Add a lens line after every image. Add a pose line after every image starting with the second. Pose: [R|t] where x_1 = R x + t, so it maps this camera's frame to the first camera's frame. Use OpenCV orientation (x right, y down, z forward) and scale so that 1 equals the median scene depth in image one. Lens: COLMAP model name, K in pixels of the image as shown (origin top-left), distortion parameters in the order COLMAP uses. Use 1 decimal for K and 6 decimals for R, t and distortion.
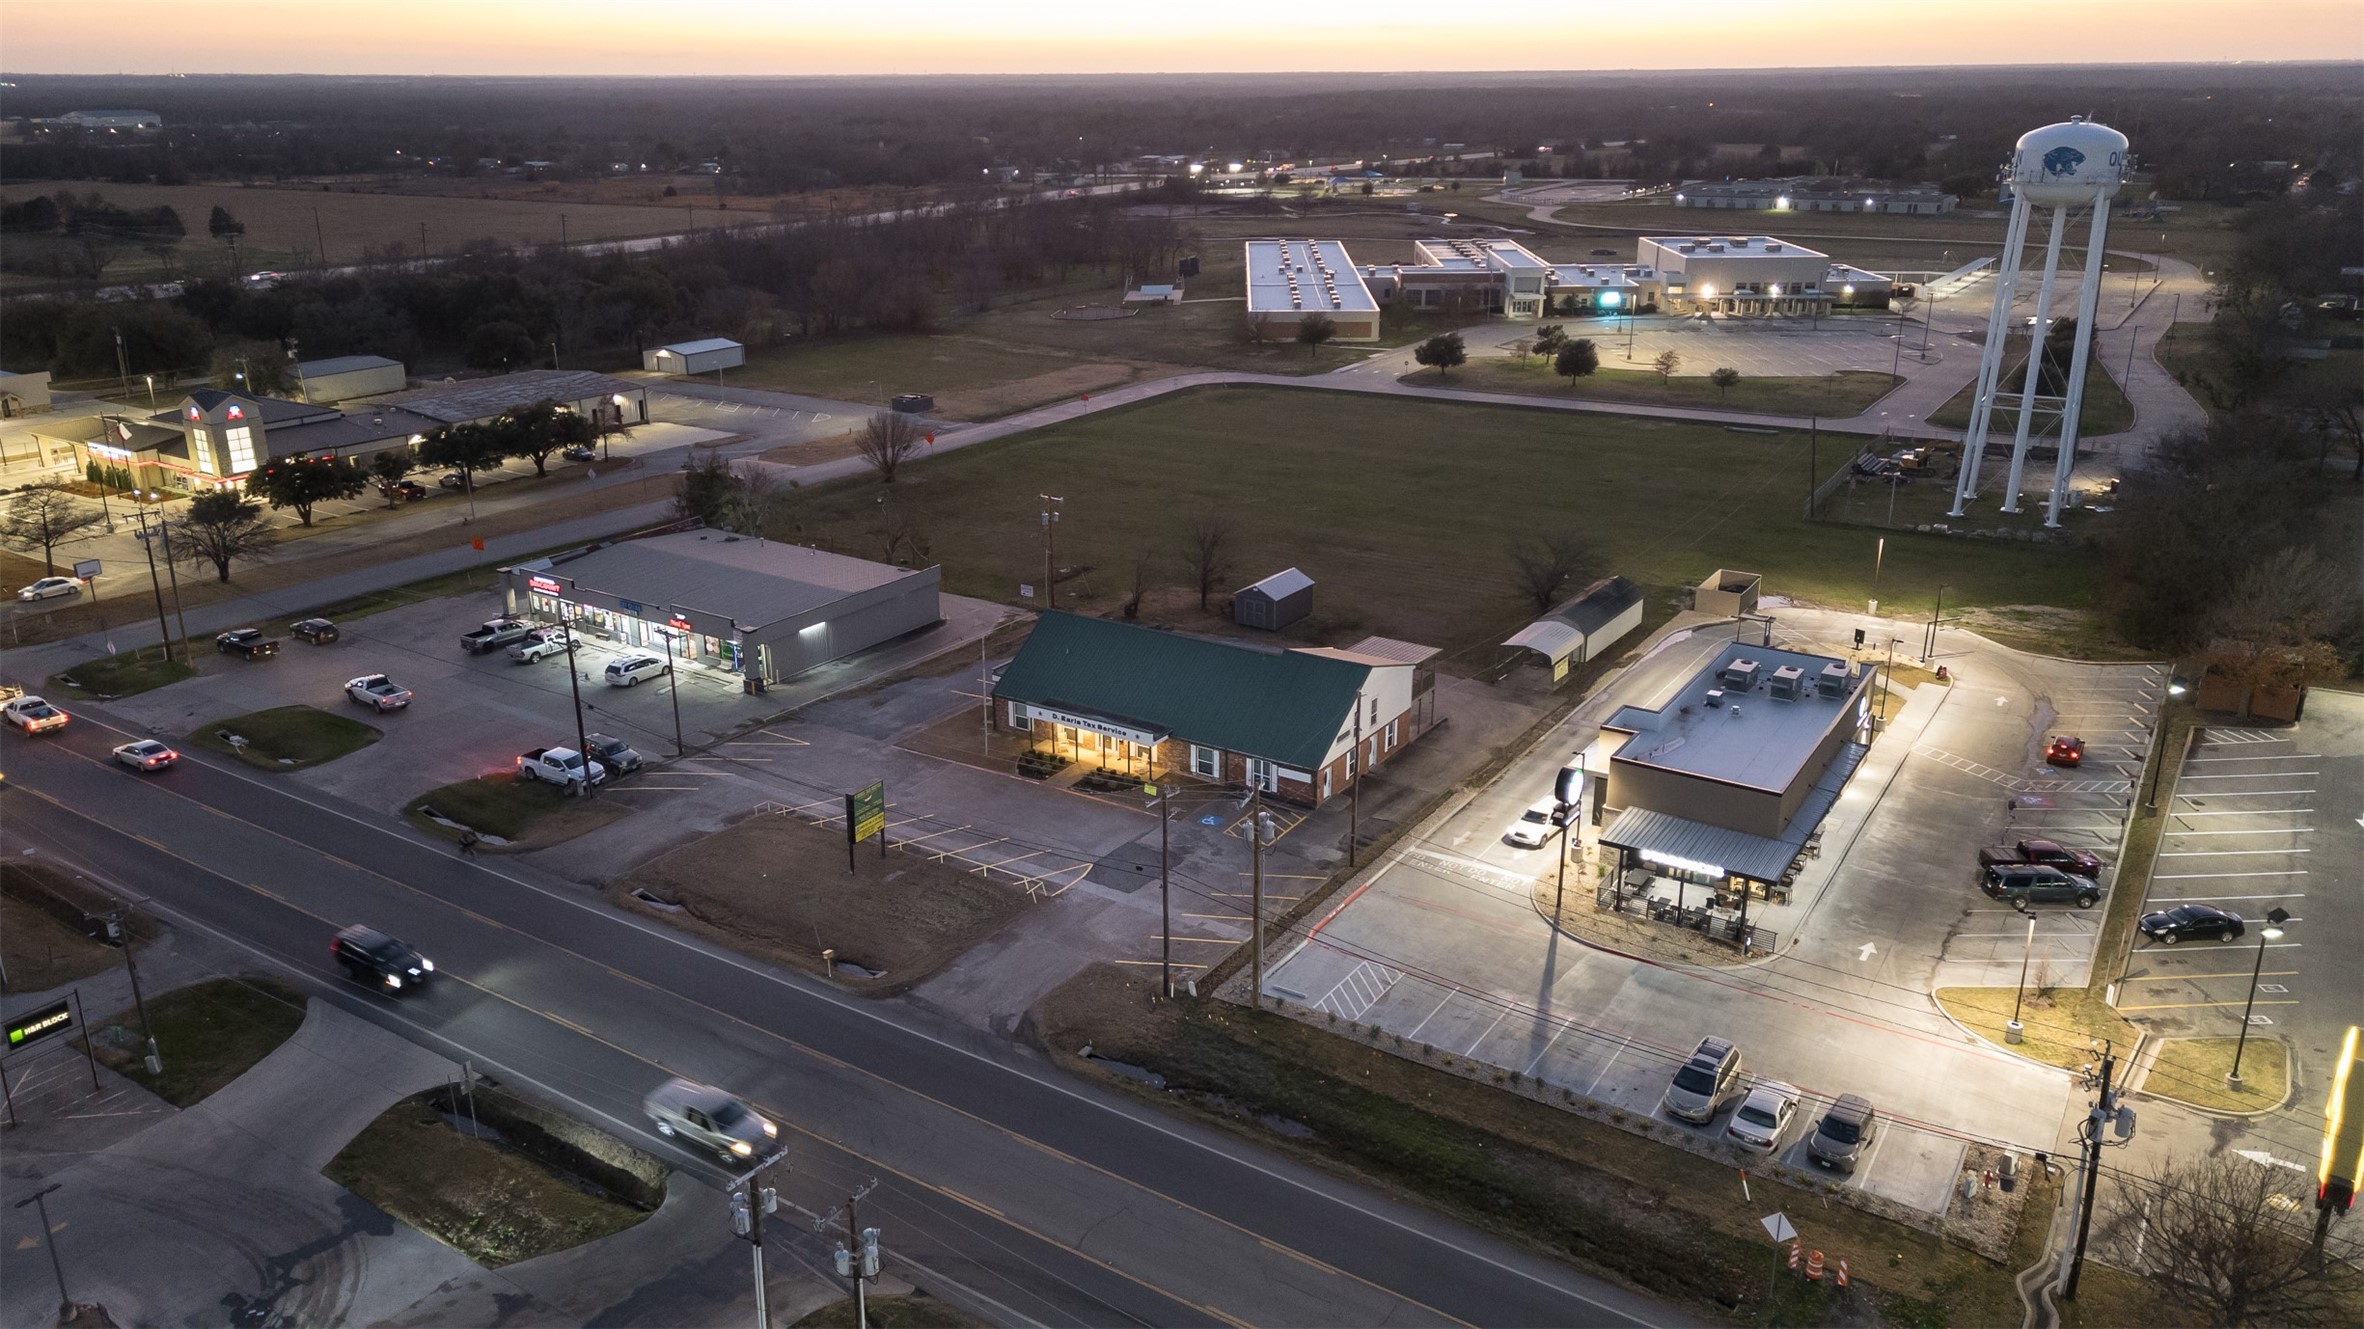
lens RADIAL K [[1635.3, 0, 1204.2], [0, 1635.3, 667.3], [0, 0, 1]] dist [0.058343, -0.047096]
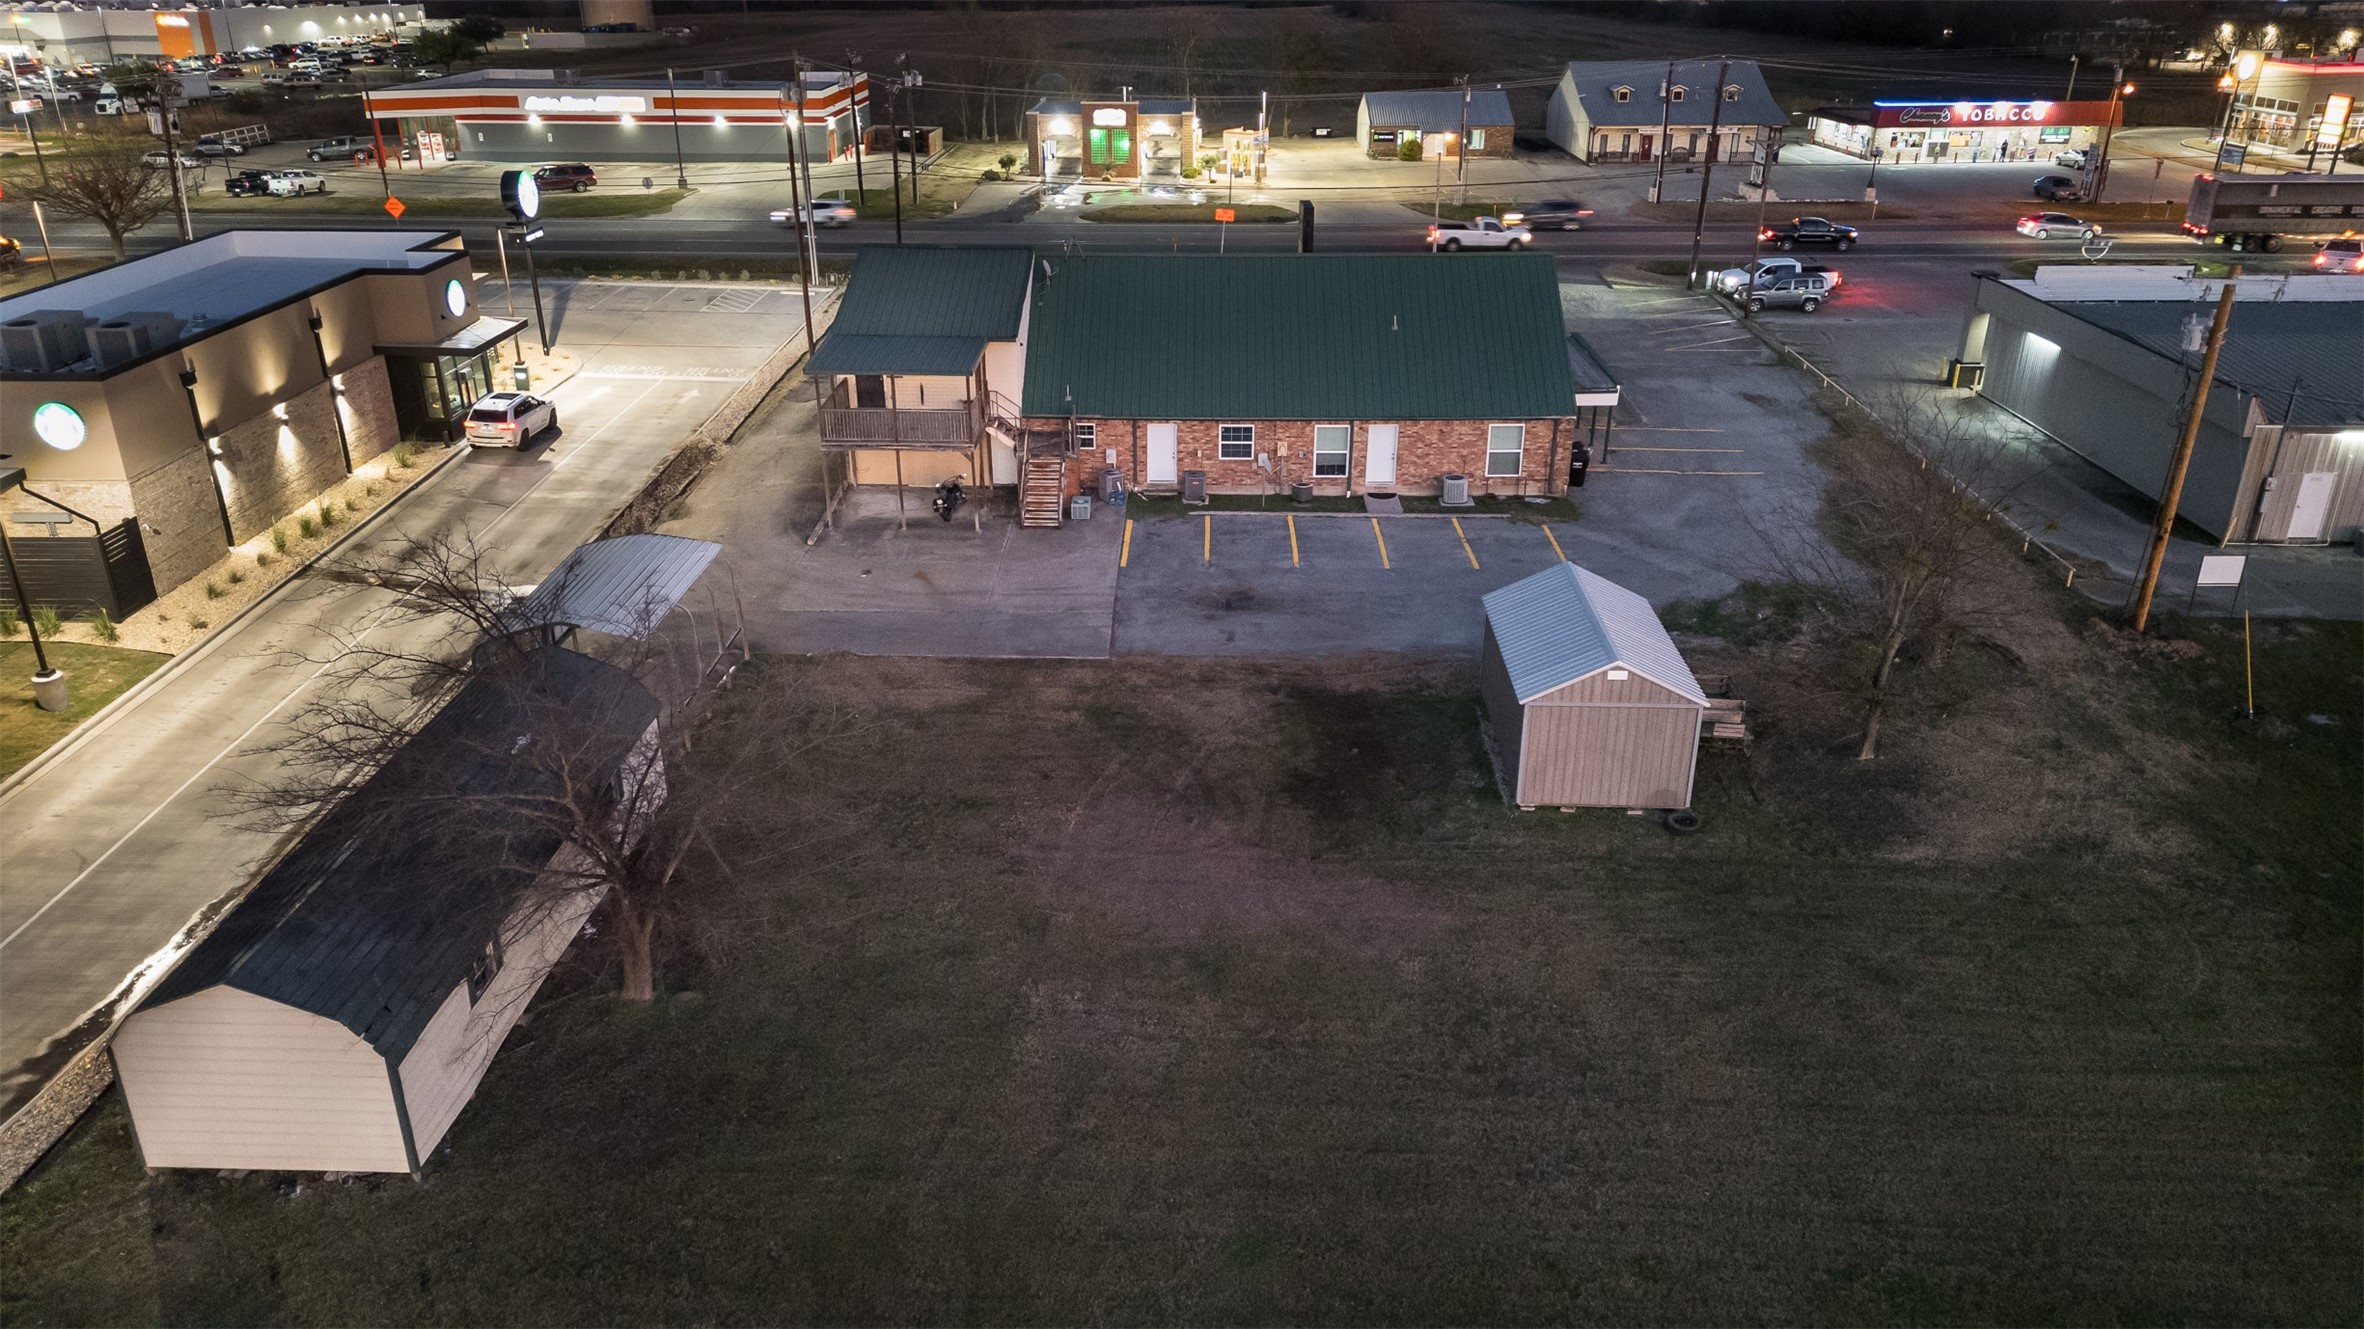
lens RADIAL K [[1635.3, 0, 1204.2], [0, 1635.3, 667.3], [0, 0, 1]] dist [0.058343, -0.047096]
pose [[-0.846975, 0.223954, -0.482160, 0.294642], [-0.170075, 0.745138, 0.644860, -0.270732], [0.503694, 0.628184, -0.593024, 1.395383]]
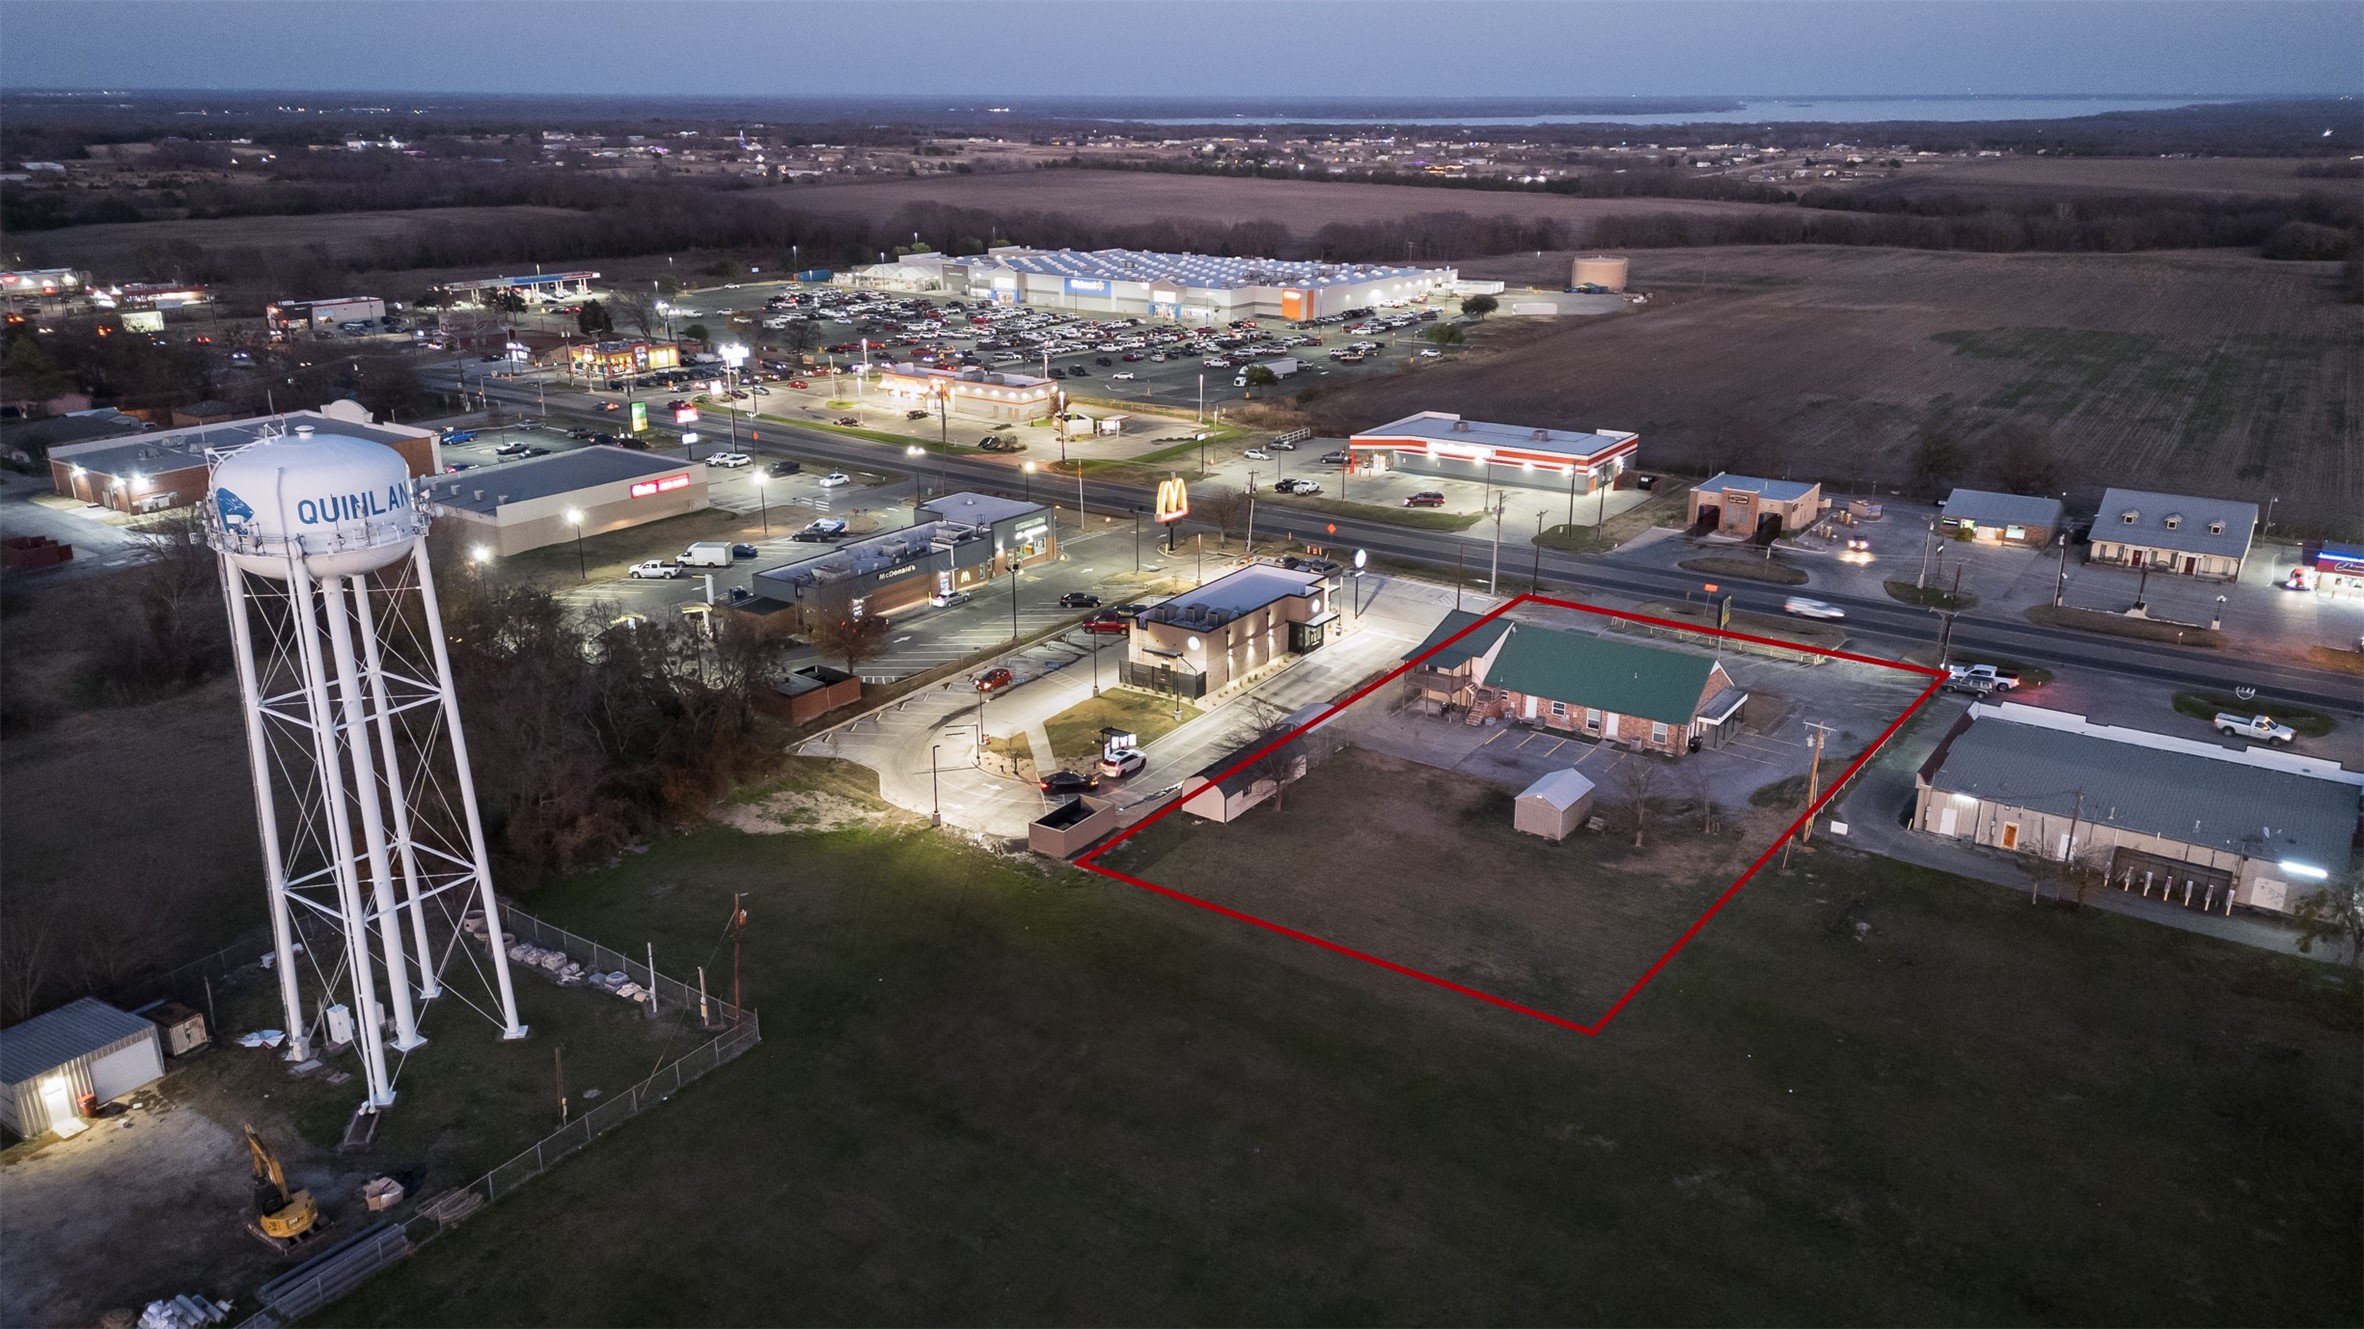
lens RADIAL K [[1725.2, 0, 1198.9], [0, 1725.2, 609.1], [0, 0, 1]] dist [0.148058, -0.243896]
pose [[-0.999505, 0.000718, 0.031439, 0.271319], [0.019186, 0.806056, 0.591528, -0.913215], [-0.024917, 0.591838, -0.805671, 2.164274]]
